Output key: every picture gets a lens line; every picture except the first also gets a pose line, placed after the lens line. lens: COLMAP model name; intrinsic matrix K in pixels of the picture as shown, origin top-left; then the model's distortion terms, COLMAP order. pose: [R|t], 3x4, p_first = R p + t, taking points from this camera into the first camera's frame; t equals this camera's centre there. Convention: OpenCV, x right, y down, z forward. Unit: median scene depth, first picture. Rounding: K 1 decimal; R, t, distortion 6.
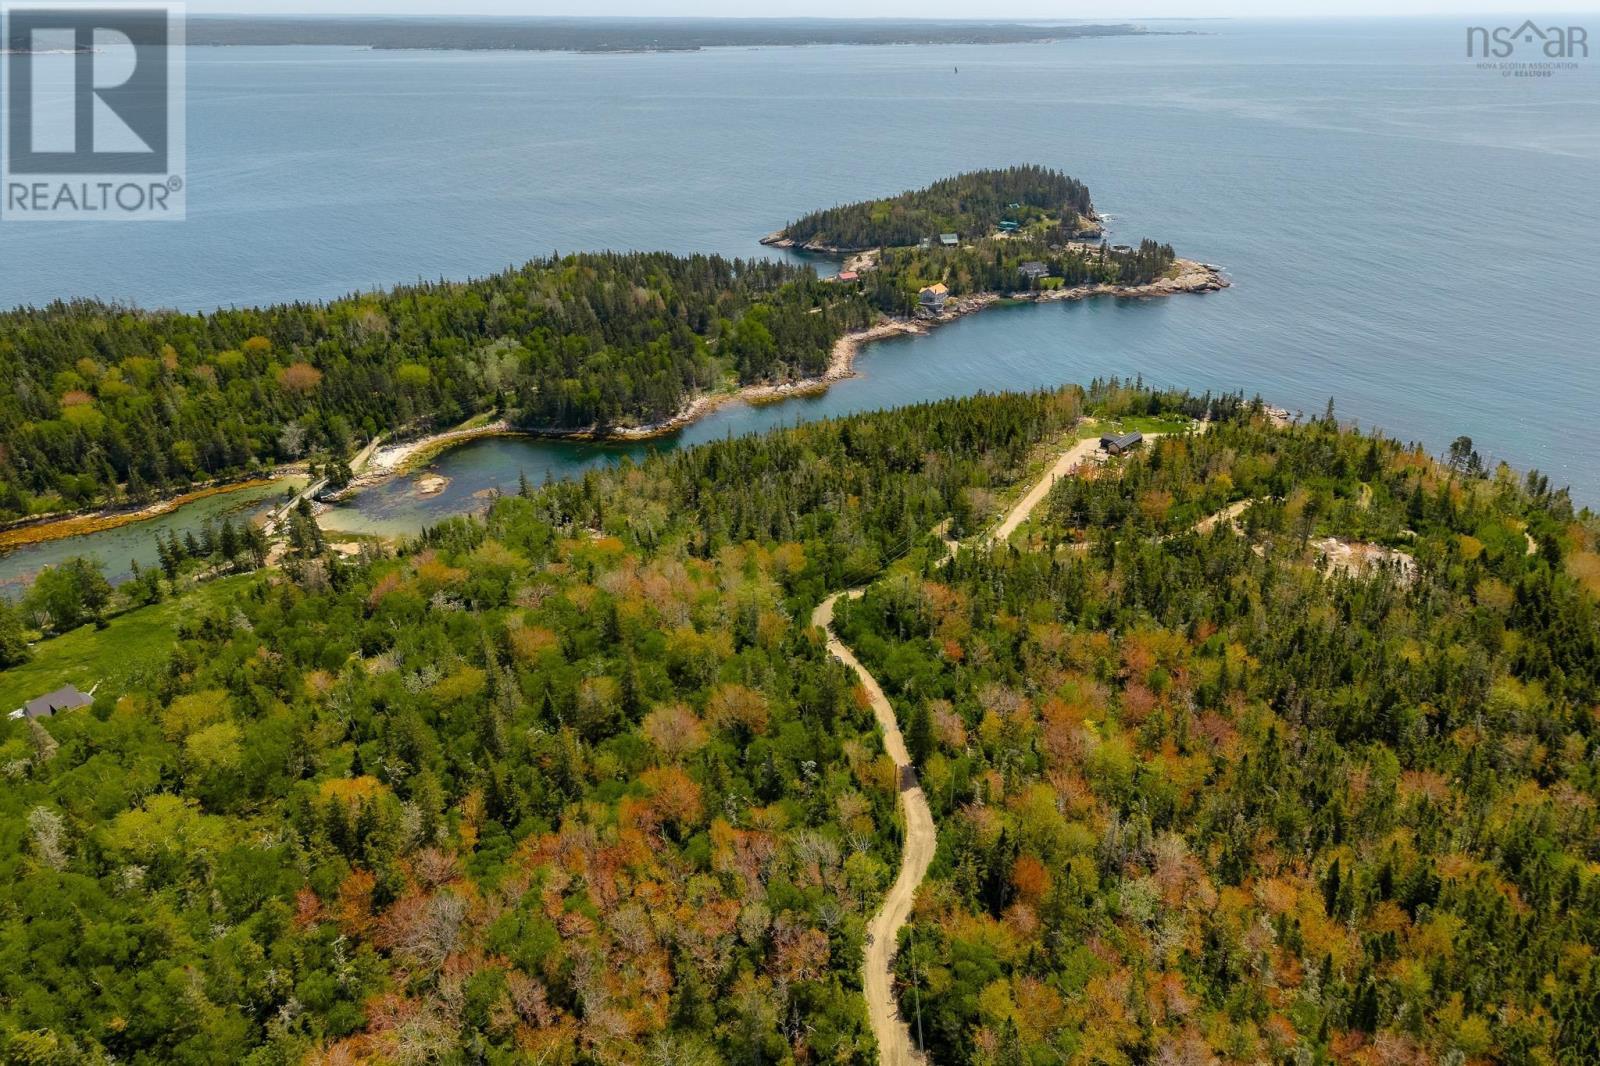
lens RADIAL K [[1055.0, 0, 794.3], [0, 1055.0, 534.1], [0, 0, 1]] dist [0.120822, -0.168156]
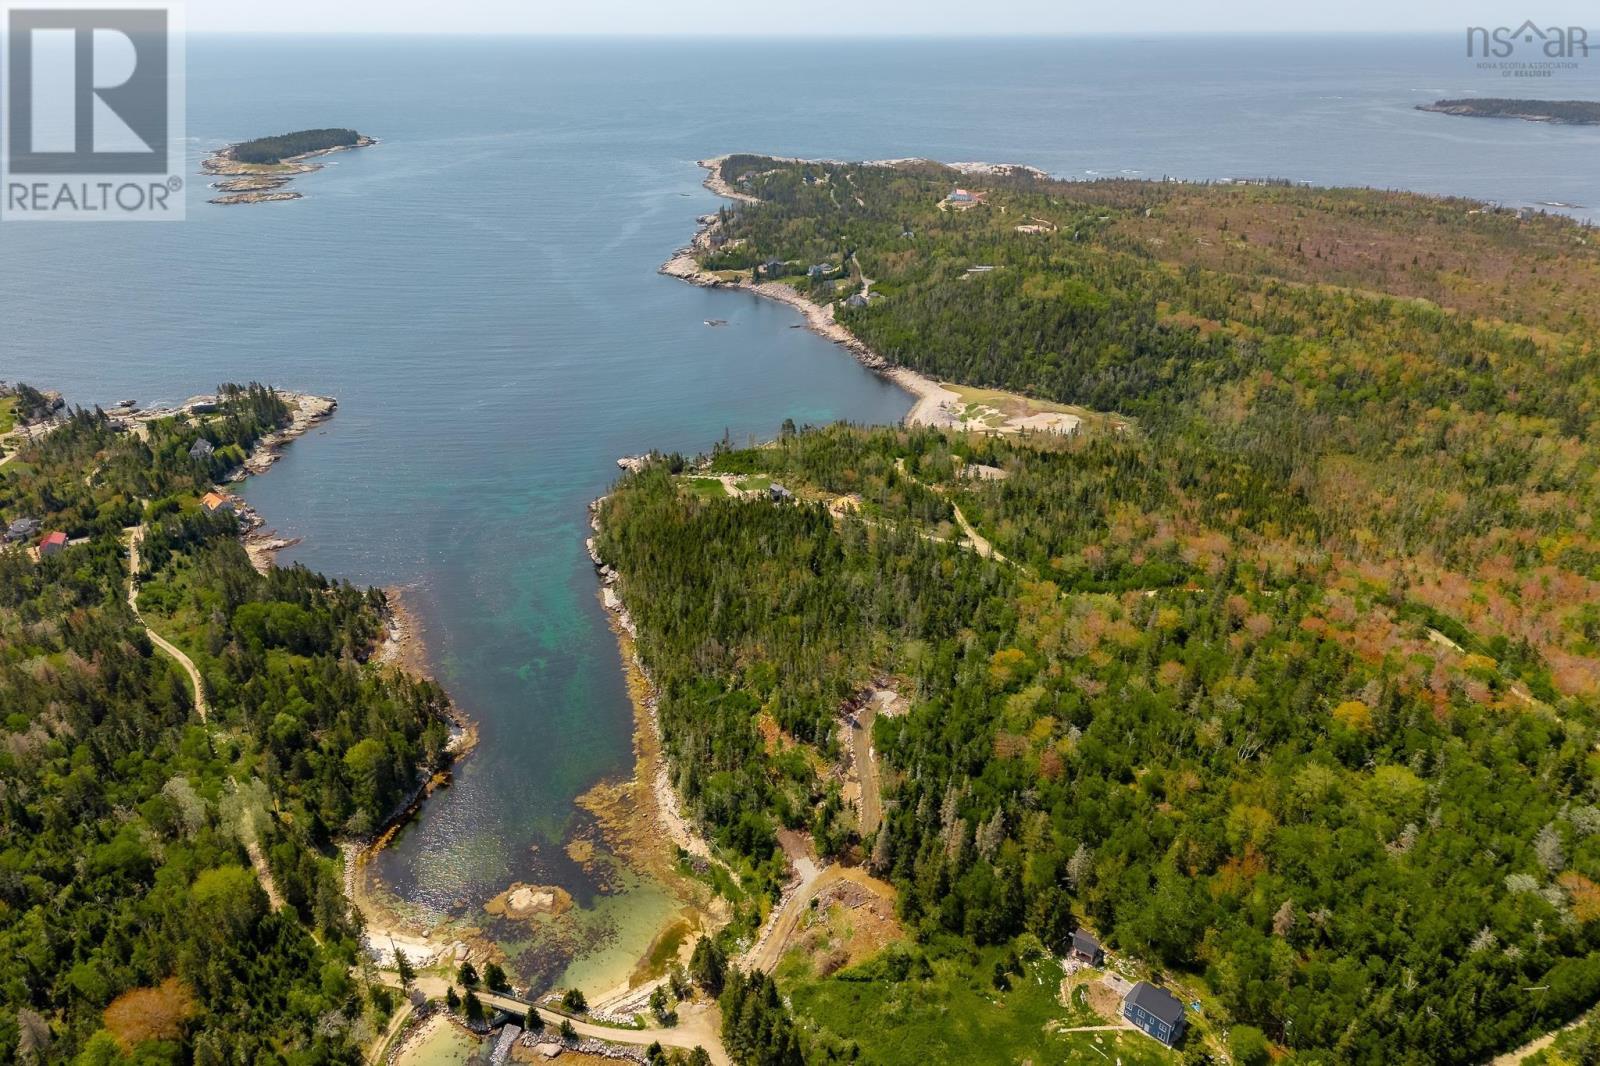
lens RADIAL K [[1057.0, 0, 797.8], [0, 1057.0, 533.5], [0, 0, 1]] dist [0.065069, -0.050190]
pose [[0.182143, -0.420928, 0.888619, -0.606548], [0.430556, 0.846632, 0.312787, -0.297020], [-0.883994, 0.325629, 0.335441, 0.324046]]
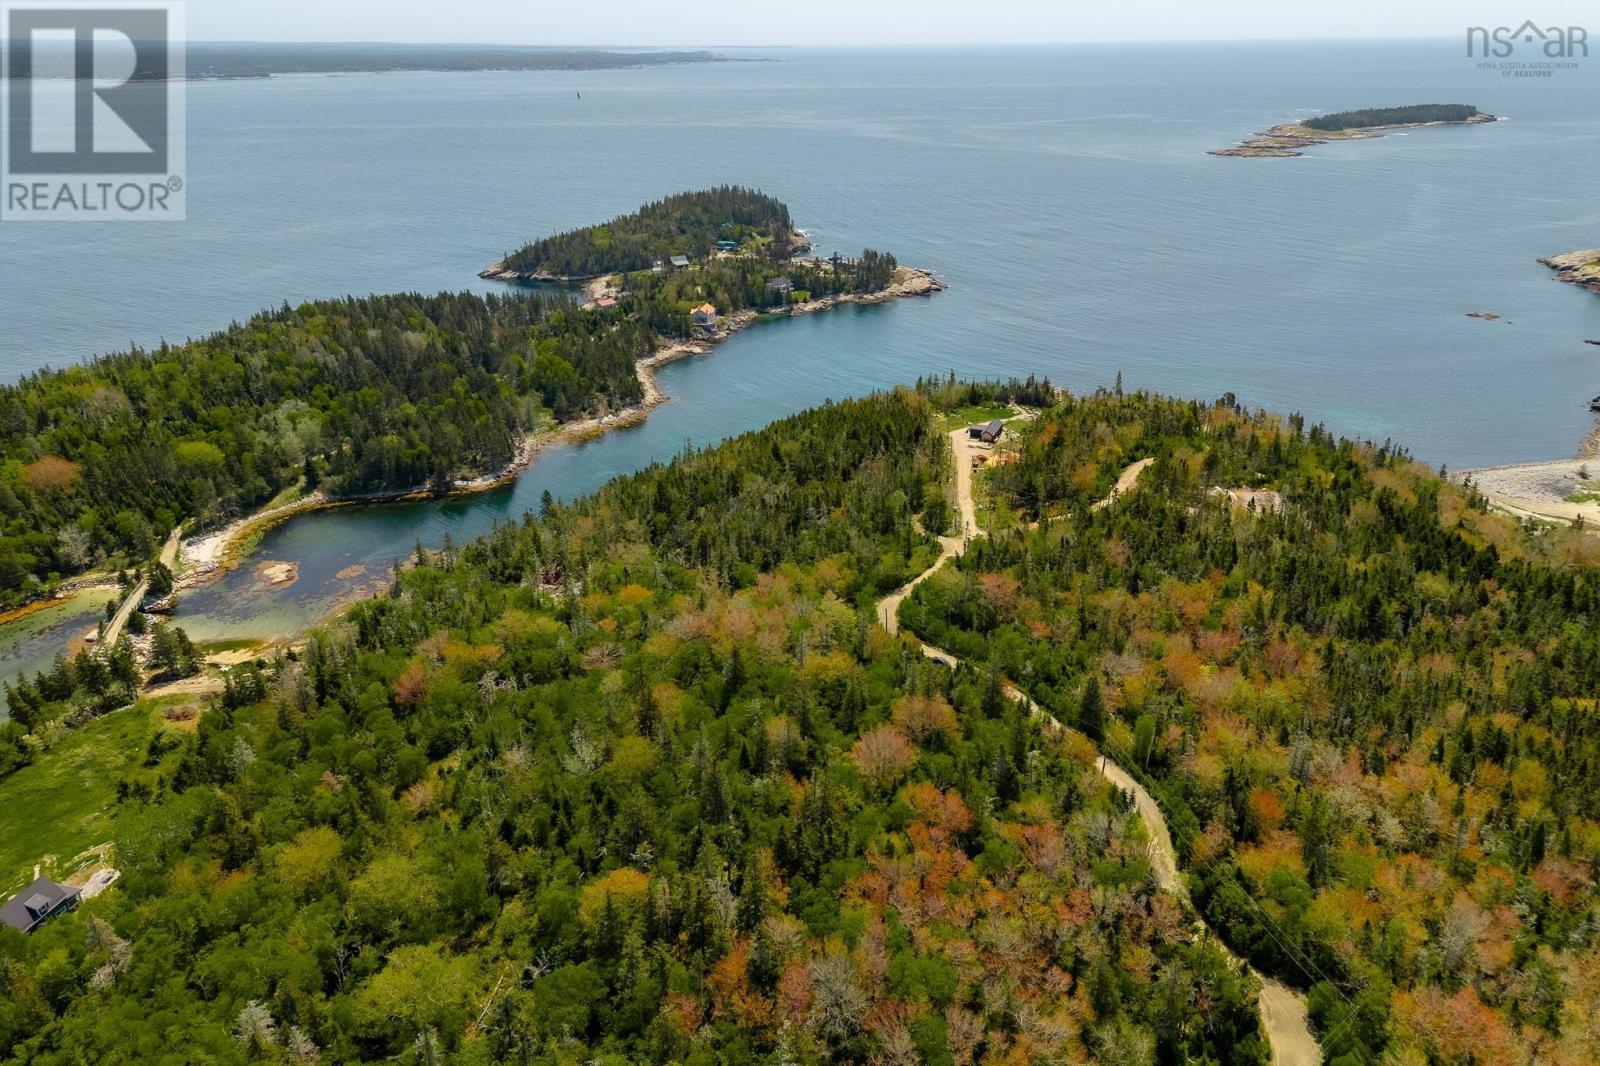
lens RADIAL K [[1059.8, 0, 800.0], [0, 1059.8, 533.0], [0, 0, 1]] dist [0.082652, -0.077124]
pose [[0.936620, -0.148873, 0.317145, -0.145165], [0.155522, 0.987823, 0.004397, -0.010713], [-0.313937, 0.045205, 0.948367, 0.020178]]
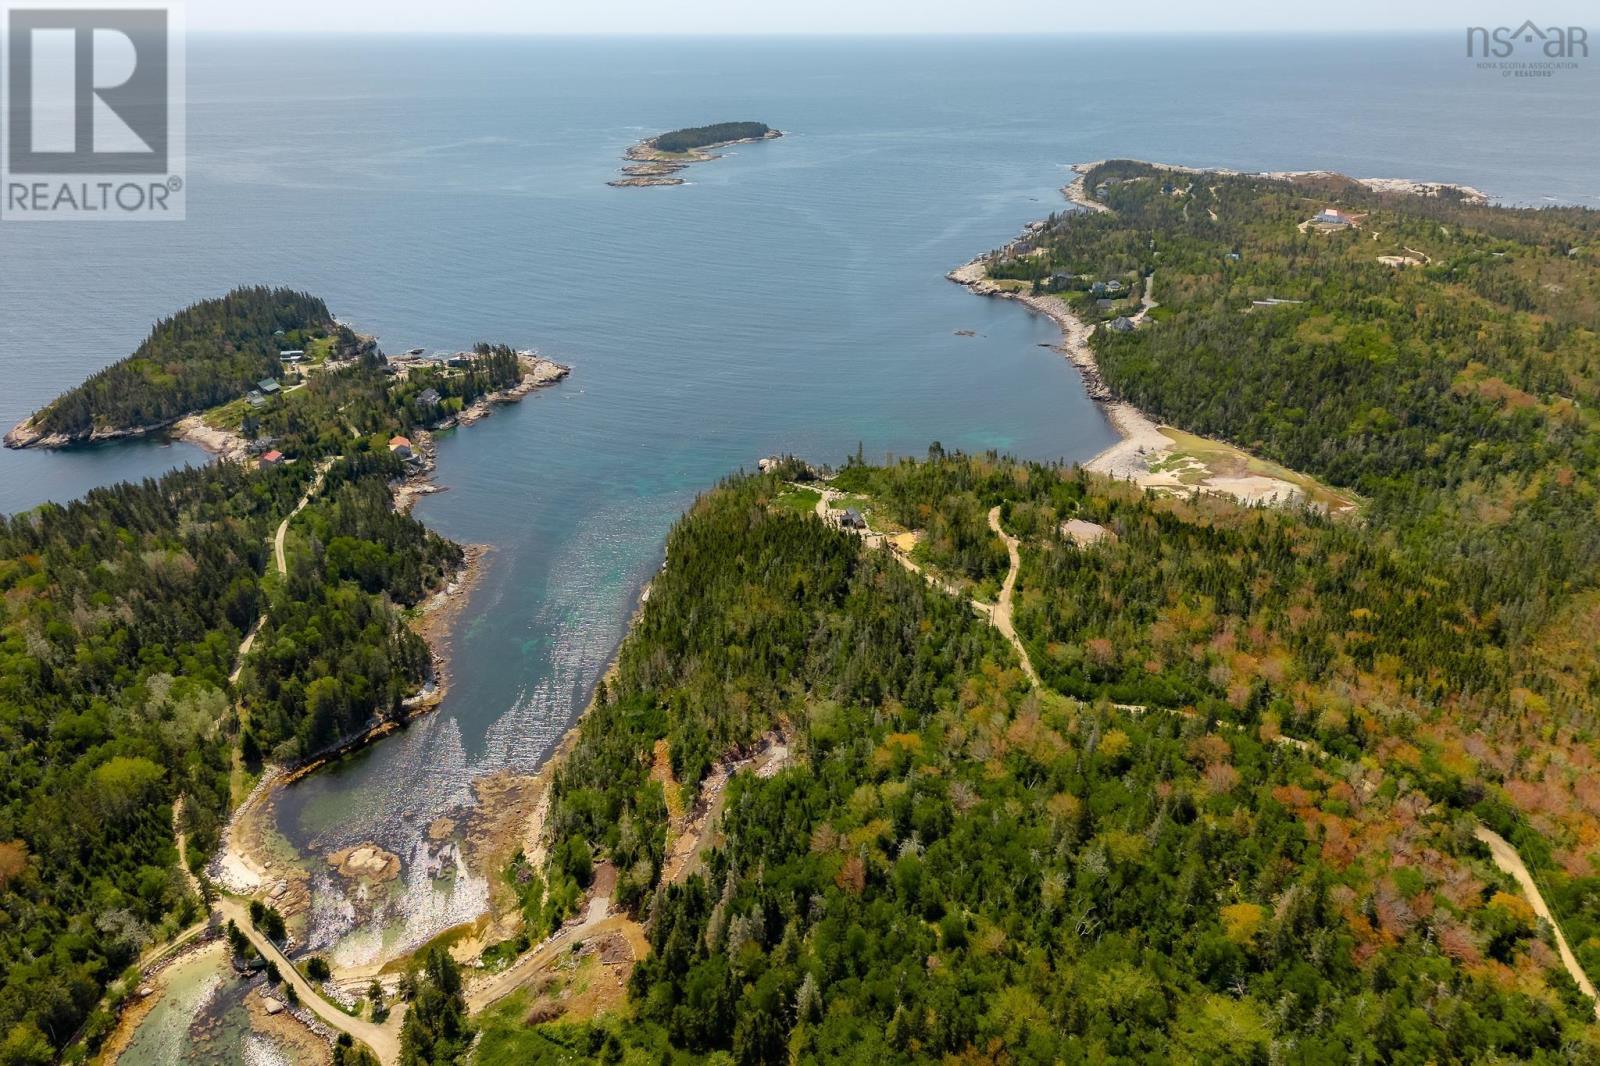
lens RADIAL K [[1061.3, 0, 796.9], [0, 1061.3, 532.0], [0, 0, 1]] dist [0.041085, -0.015594]
pose [[0.550833, -0.356157, 0.754808, -0.469386], [0.363695, 0.916425, 0.167005, -0.200630], [-0.751205, 0.182528, 0.634330, 0.126413]]
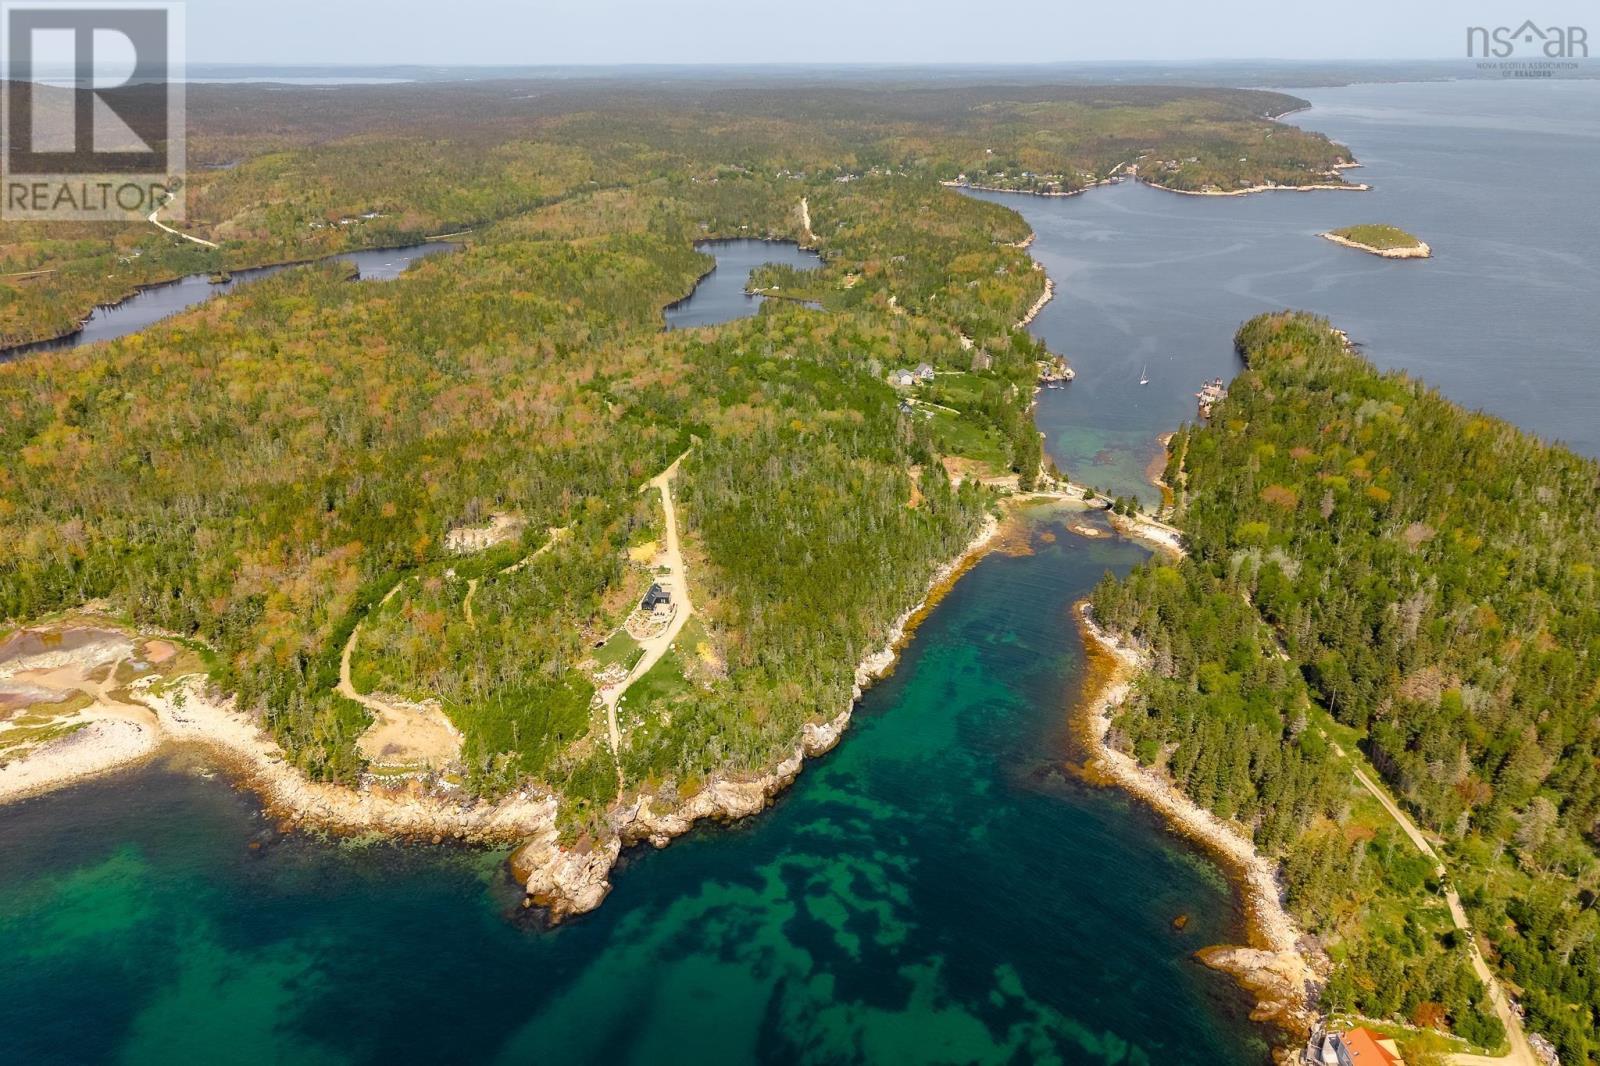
lens RADIAL K [[1055.0, 0, 794.3], [0, 1055.0, 534.1], [0, 0, 1]] dist [0.120822, -0.168156]
pose [[-0.804760, 0.247572, -0.539508, 0.507504], [-0.253775, 0.678137, 0.689731, -0.630176], [0.536618, 0.691981, -0.482910, 1.010358]]
